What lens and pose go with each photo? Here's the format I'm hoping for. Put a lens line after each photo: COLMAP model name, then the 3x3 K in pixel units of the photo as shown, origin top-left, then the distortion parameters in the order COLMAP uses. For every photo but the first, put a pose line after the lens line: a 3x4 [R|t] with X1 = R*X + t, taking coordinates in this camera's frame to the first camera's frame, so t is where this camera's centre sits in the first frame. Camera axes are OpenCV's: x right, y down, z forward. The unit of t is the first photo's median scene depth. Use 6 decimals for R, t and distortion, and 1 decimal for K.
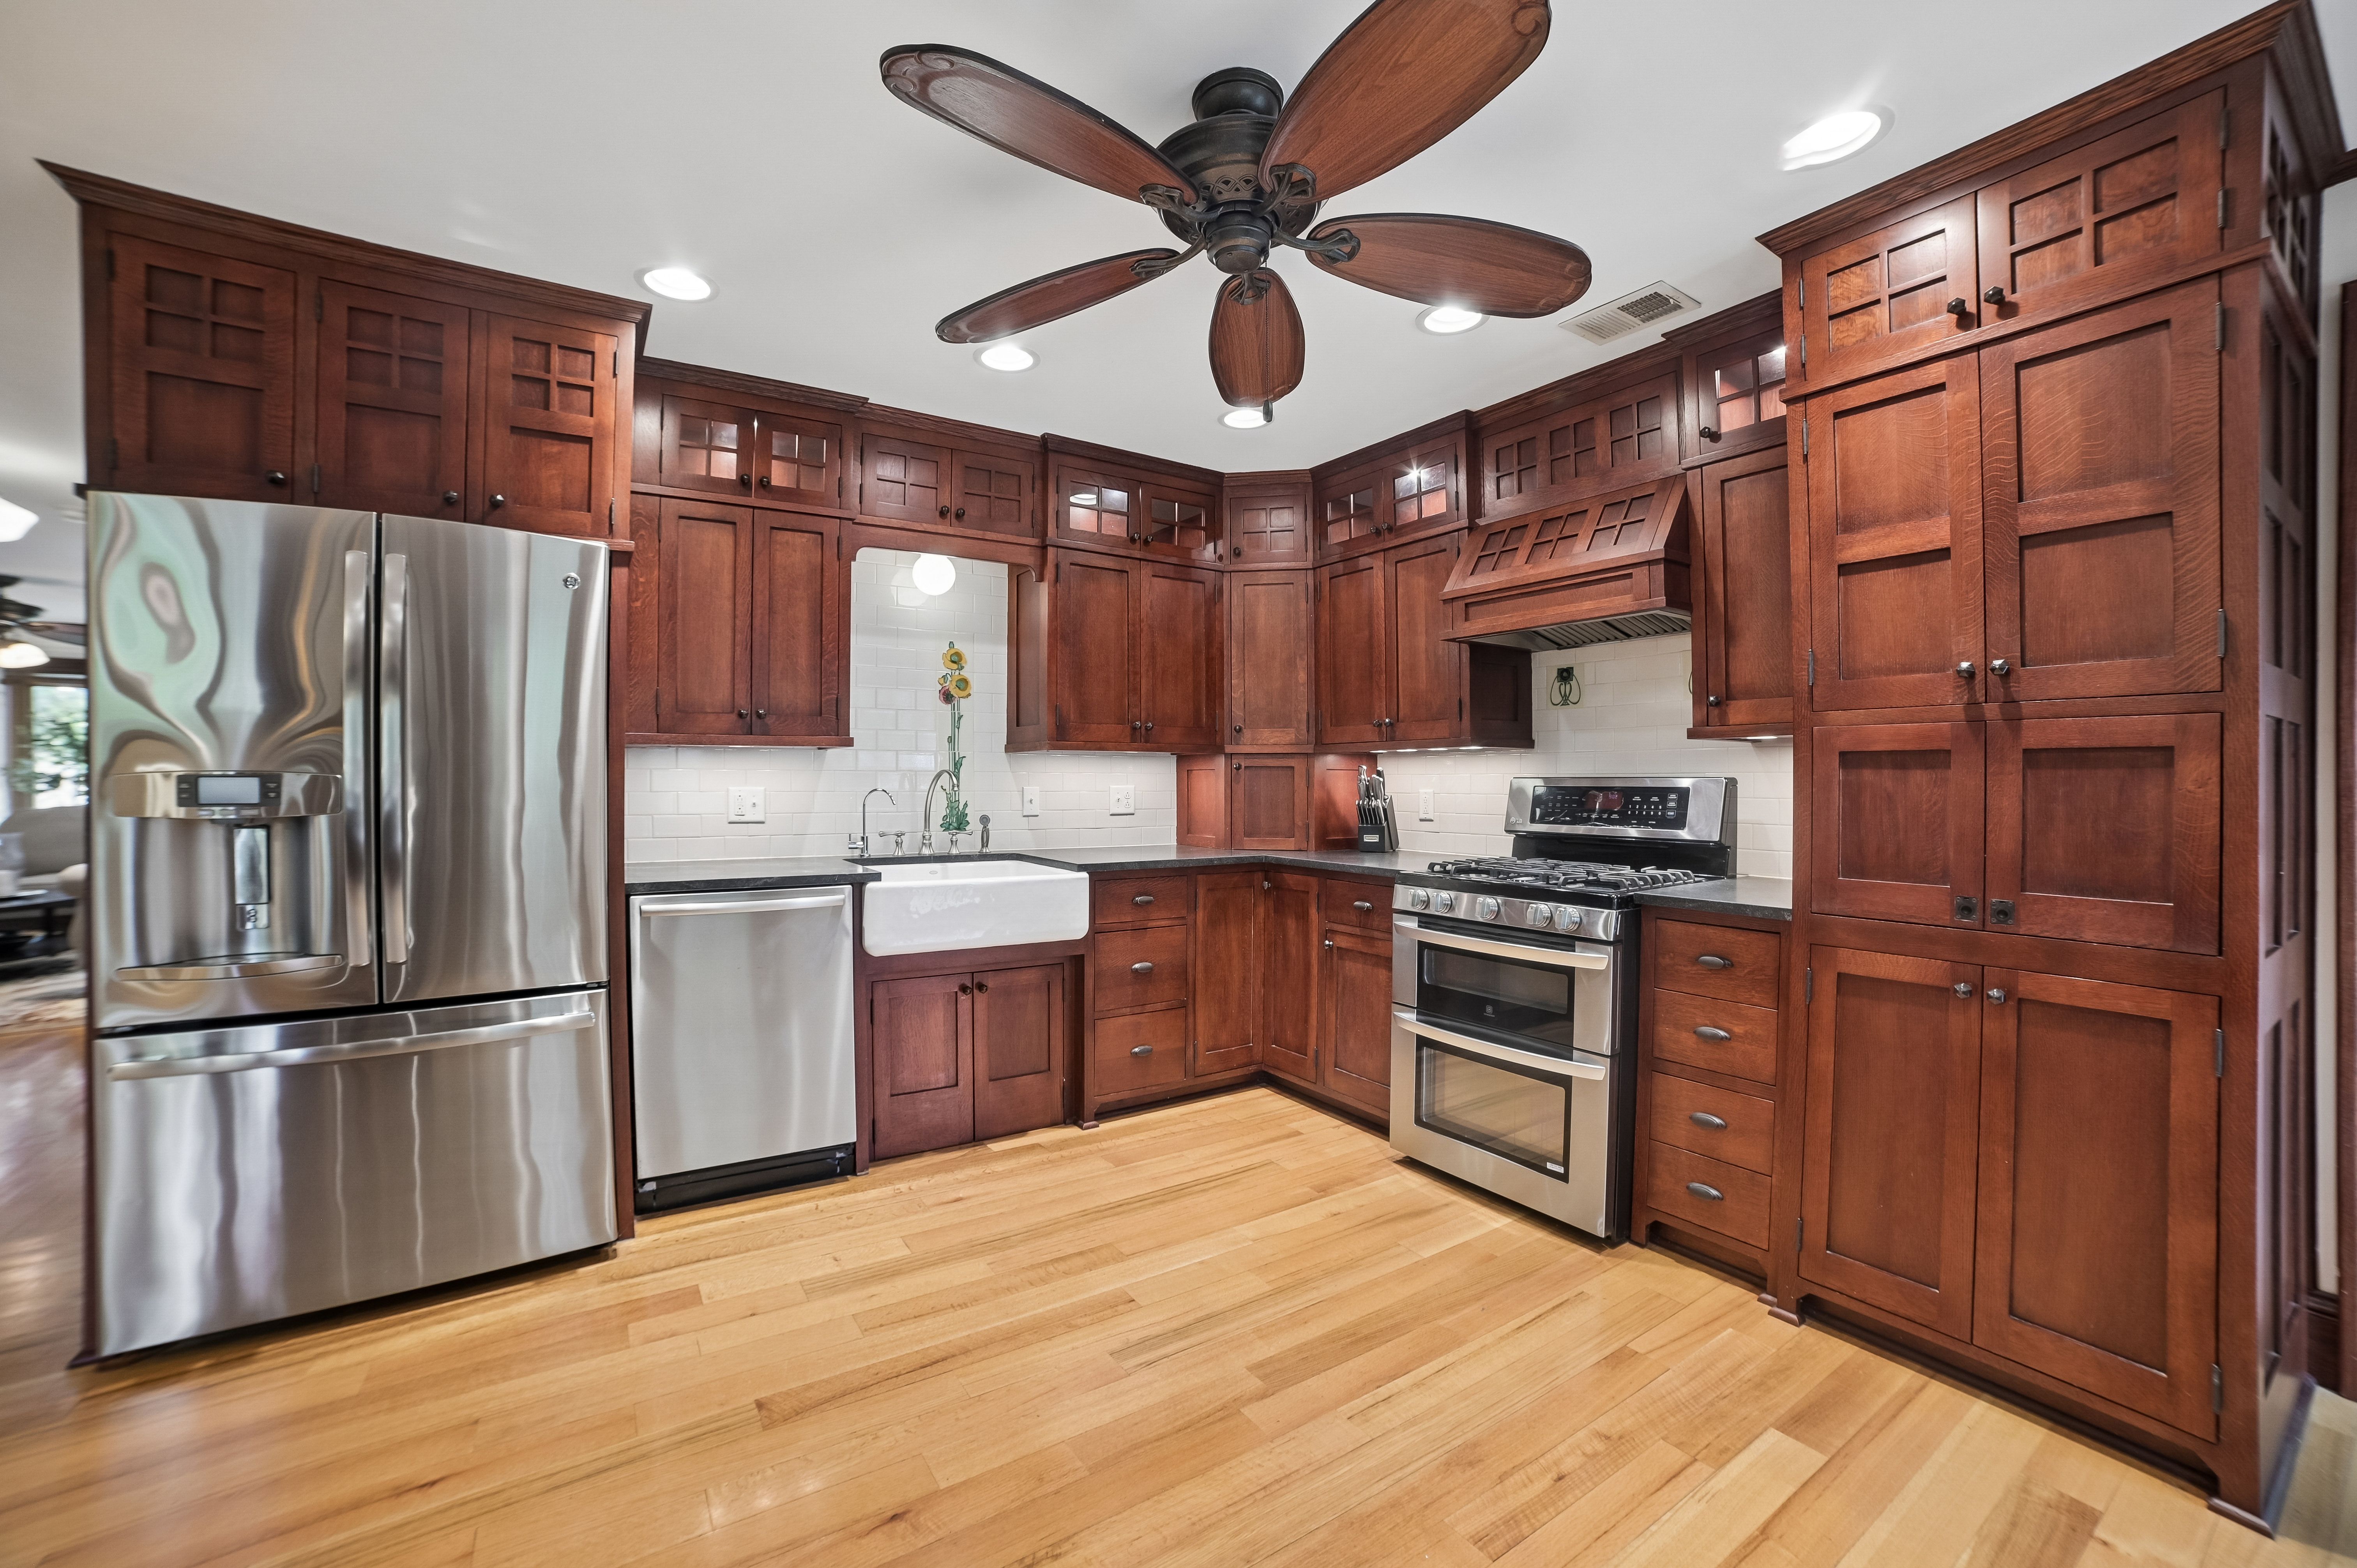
lens RADIAL K [[940.2, 0, 1177.7], [0, 940.2, 779.8], [0, 0, 1]] dist [-0.107110, 0.036281]
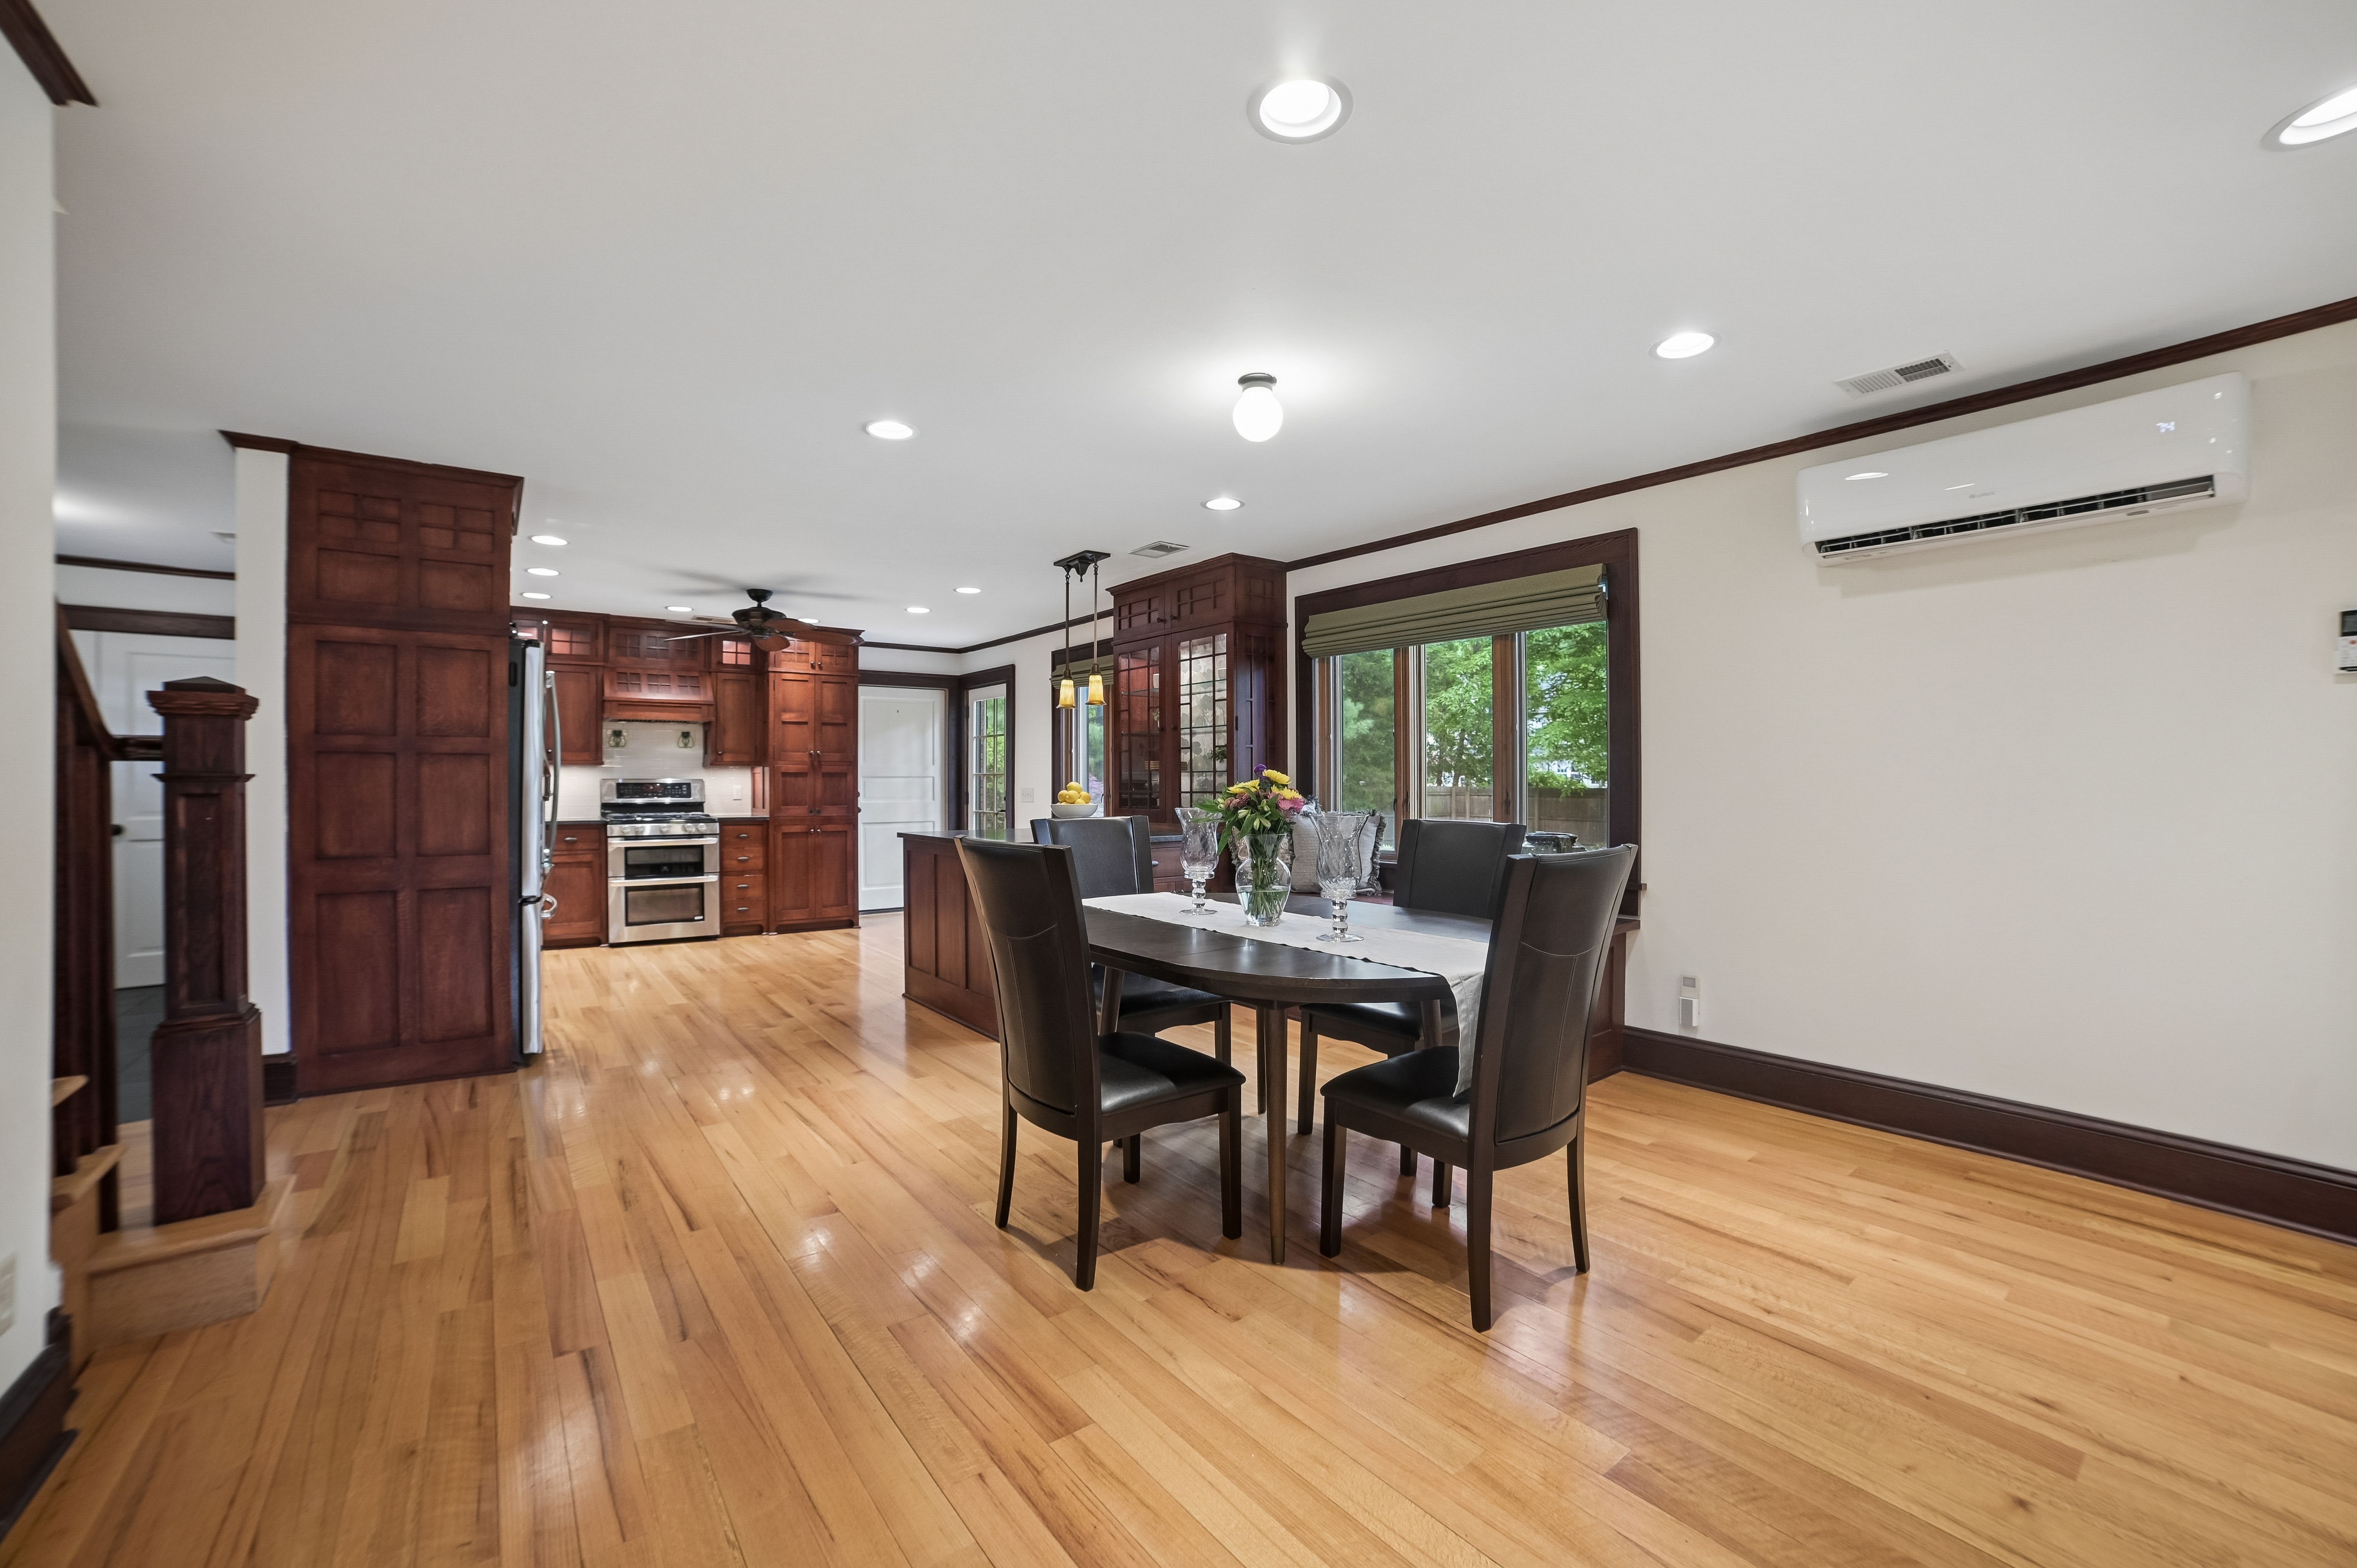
lens RADIAL K [[940.2, 0, 1177.7], [0, 940.2, 779.8], [0, 0, 1]] dist [-0.107110, 0.036281]
pose [[-0.062381, 0.002539, 0.998049, -2.321462], [0.000115, 0.999997, -0.002537, 0.006554], [-0.998052, -0.000043, -0.062381, -0.286964]]
